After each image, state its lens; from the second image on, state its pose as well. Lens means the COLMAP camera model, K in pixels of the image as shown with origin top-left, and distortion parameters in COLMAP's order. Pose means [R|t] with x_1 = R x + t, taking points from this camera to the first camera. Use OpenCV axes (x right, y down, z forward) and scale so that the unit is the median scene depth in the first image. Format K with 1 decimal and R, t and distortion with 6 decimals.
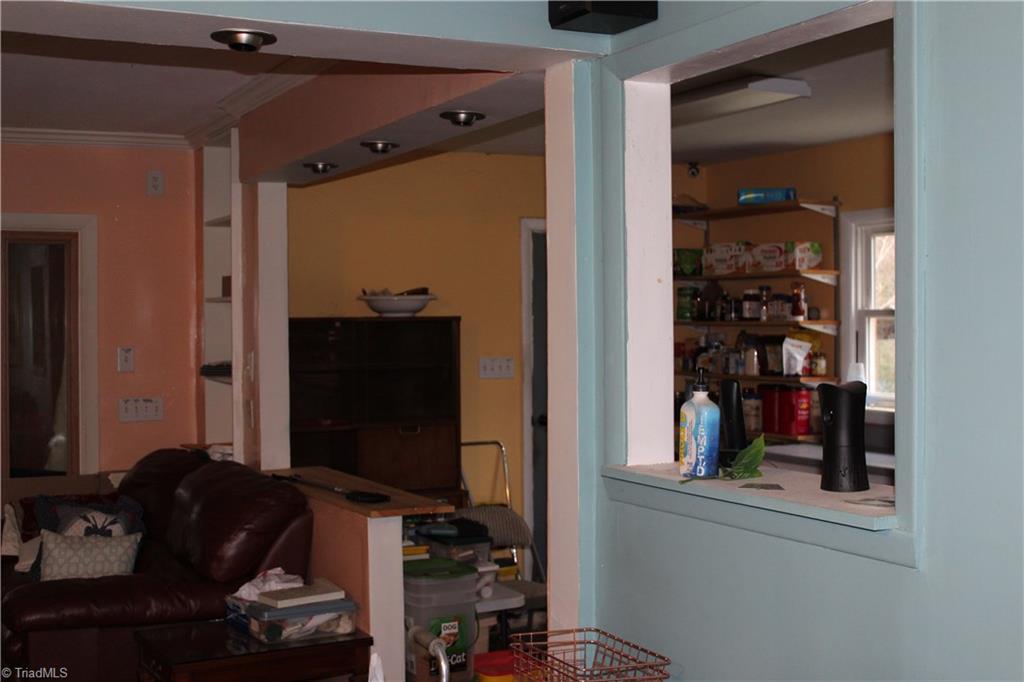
lens RADIAL K [[1277.4, 0, 513.2], [0, 1277.4, 310.9], [0, 0, 1]] dist [-0.044607, -0.004596]
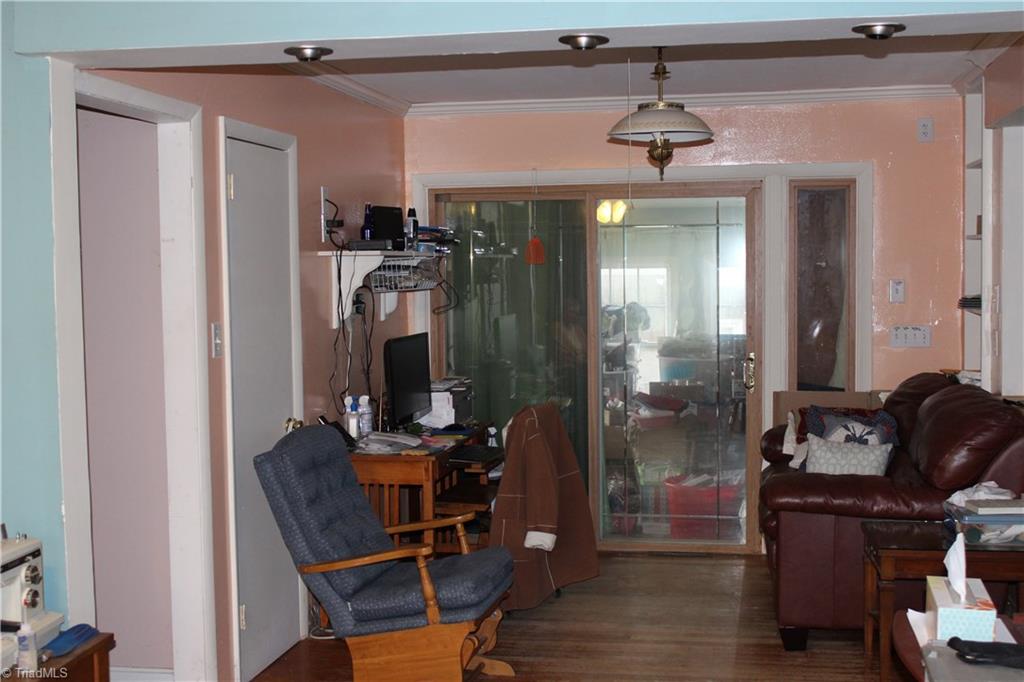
lens RADIAL K [[1277.4, 0, 513.2], [0, 1277.4, 310.9], [0, 0, 1]] dist [-0.044607, -0.004596]
pose [[0.787209, 0.026707, -0.616108, 0.139721], [0.005801, 0.998697, 0.050703, -0.003506], [0.616659, -0.043487, 0.786028, -0.098109]]
